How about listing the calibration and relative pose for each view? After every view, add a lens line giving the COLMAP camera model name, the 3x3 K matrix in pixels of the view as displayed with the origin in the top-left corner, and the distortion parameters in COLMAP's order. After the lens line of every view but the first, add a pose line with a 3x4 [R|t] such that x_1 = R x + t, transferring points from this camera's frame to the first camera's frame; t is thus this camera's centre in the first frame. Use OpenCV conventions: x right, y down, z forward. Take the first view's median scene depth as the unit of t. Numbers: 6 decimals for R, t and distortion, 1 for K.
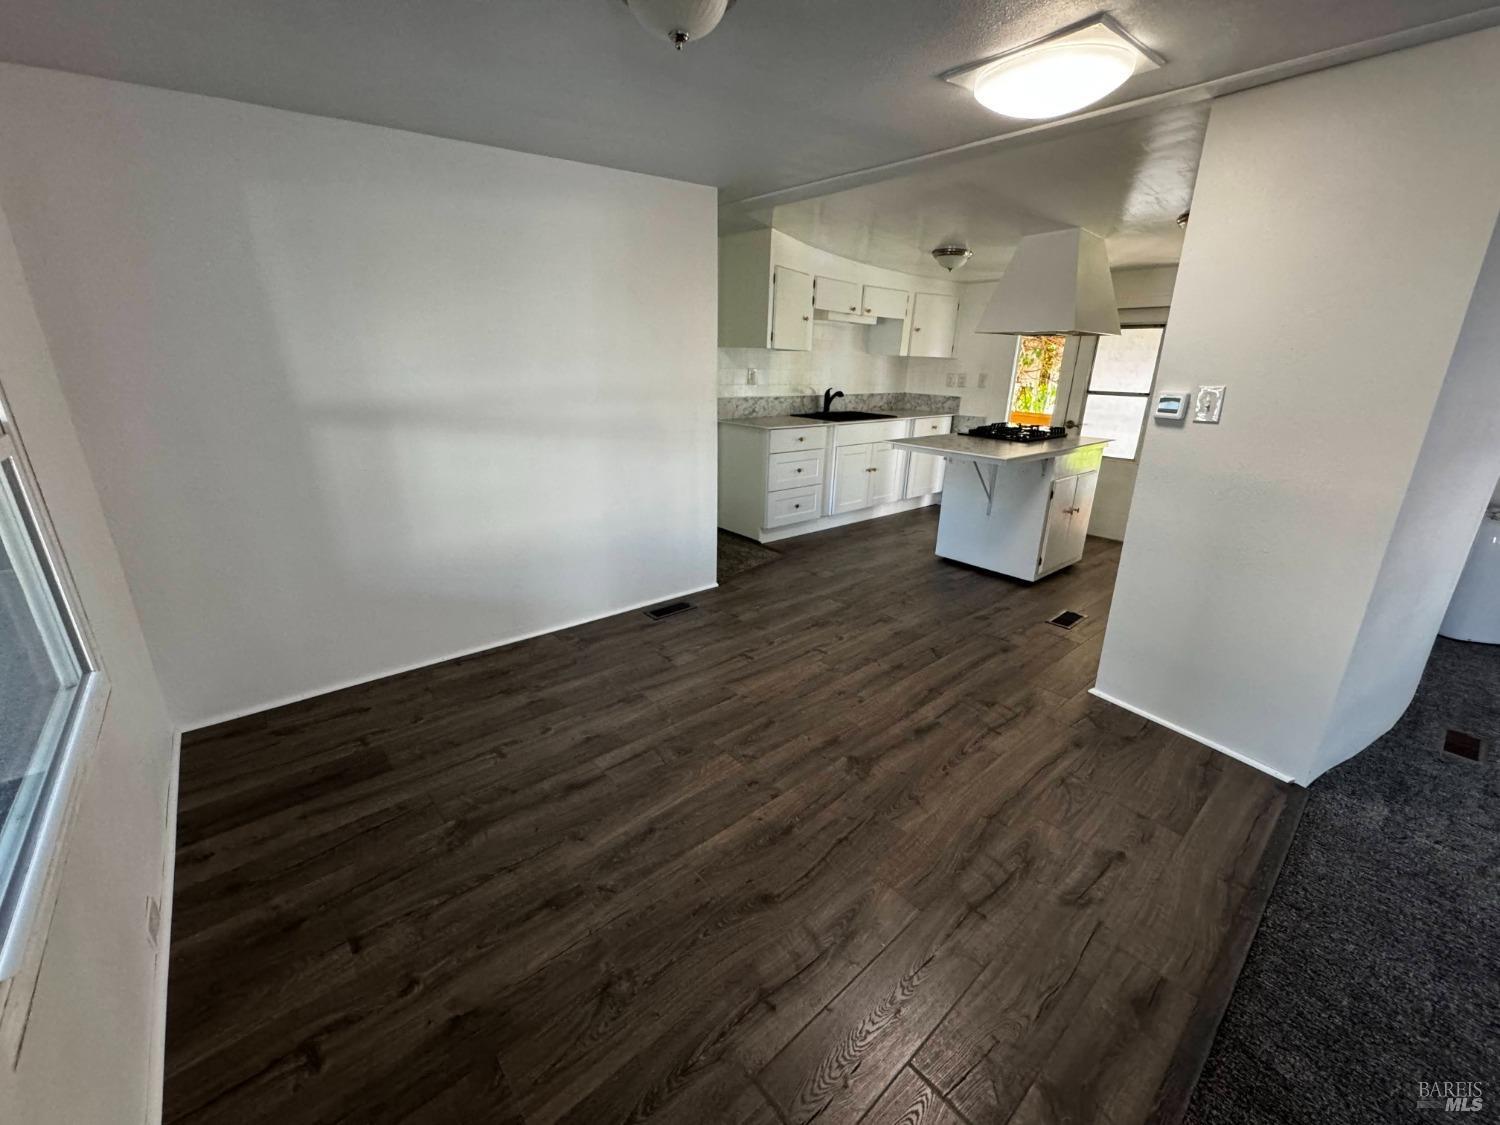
lens RADIAL K [[599.7, 0, 747.4], [0, 599.7, 559.7], [0, 0, 1]] dist [0.000401, -0.000478]
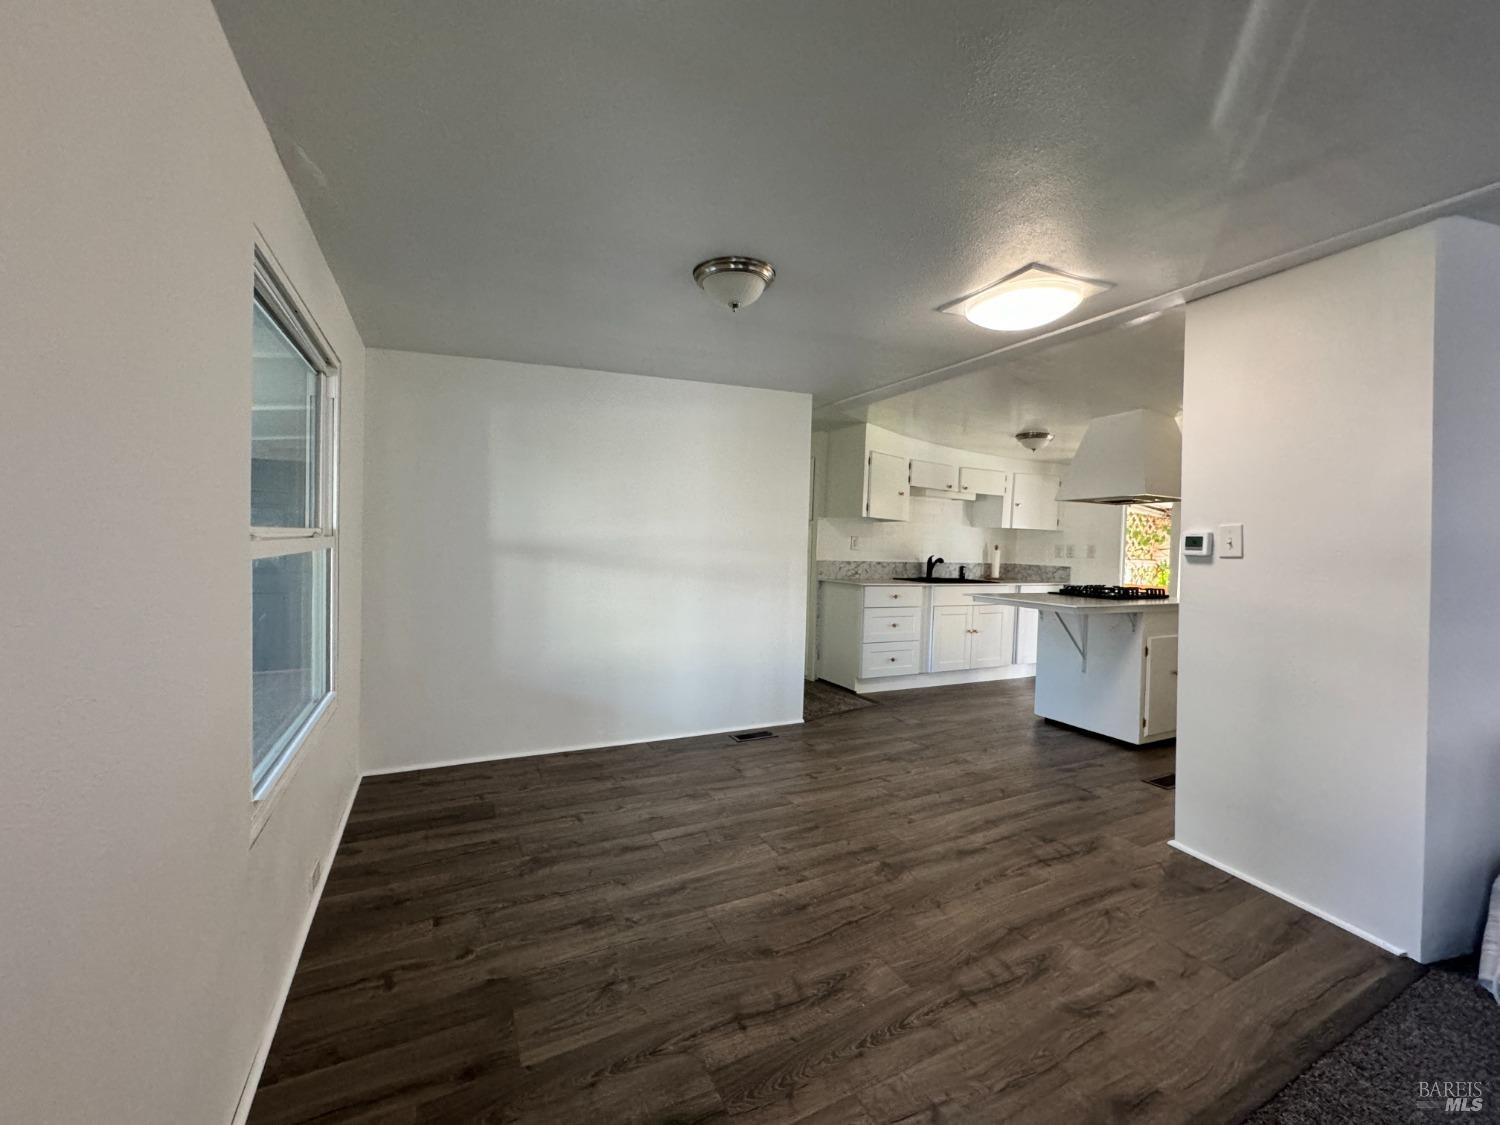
lens RADIAL K [[599.7, 0, 747.4], [0, 599.7, 559.7], [0, 0, 1]] dist [0.000401, -0.000478]
pose [[0.970562, 0.011471, -0.240580, 0.150320], [-0.083354, 0.953139, -0.290823, 0.122150], [0.225970, 0.302315, 0.926036, -0.137917]]
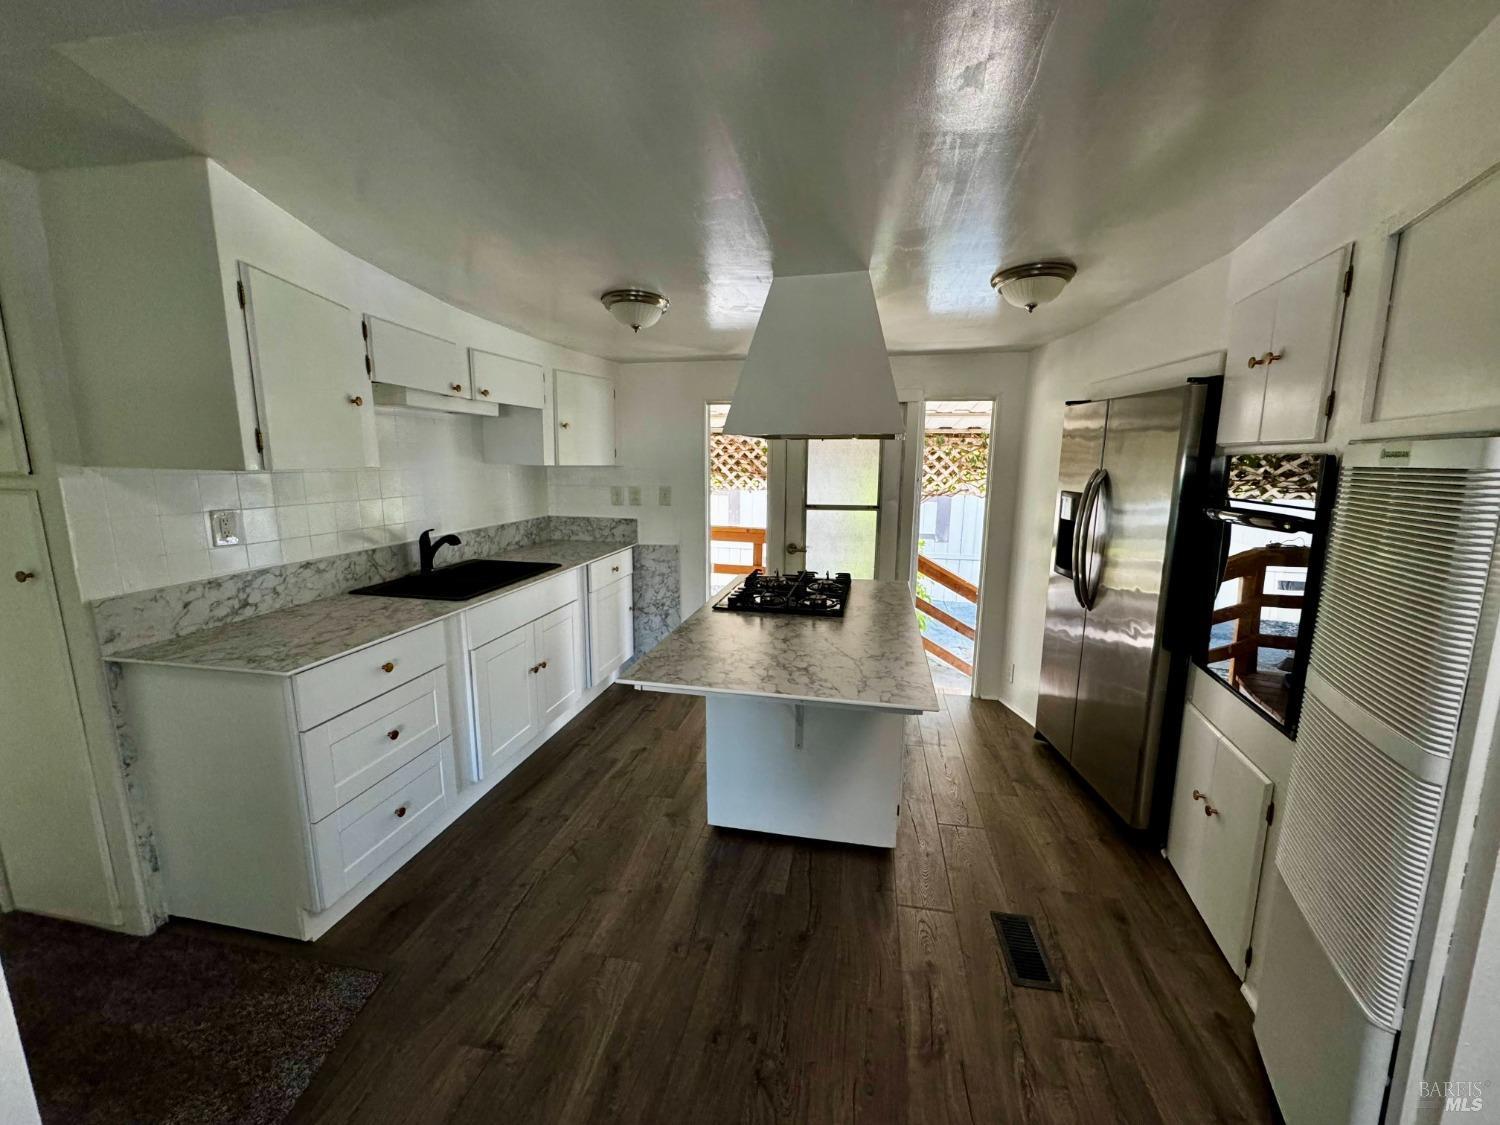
lens RADIAL K [[599.7, 0, 747.4], [0, 599.7, 559.7], [0, 0, 1]] dist [0.000401, -0.000478]
pose [[0.789993, -0.123605, 0.600527, 0.075692], [0.207425, 0.975593, -0.072063, -0.322505], [-0.576962, 0.181493, 0.796351, 0.829009]]
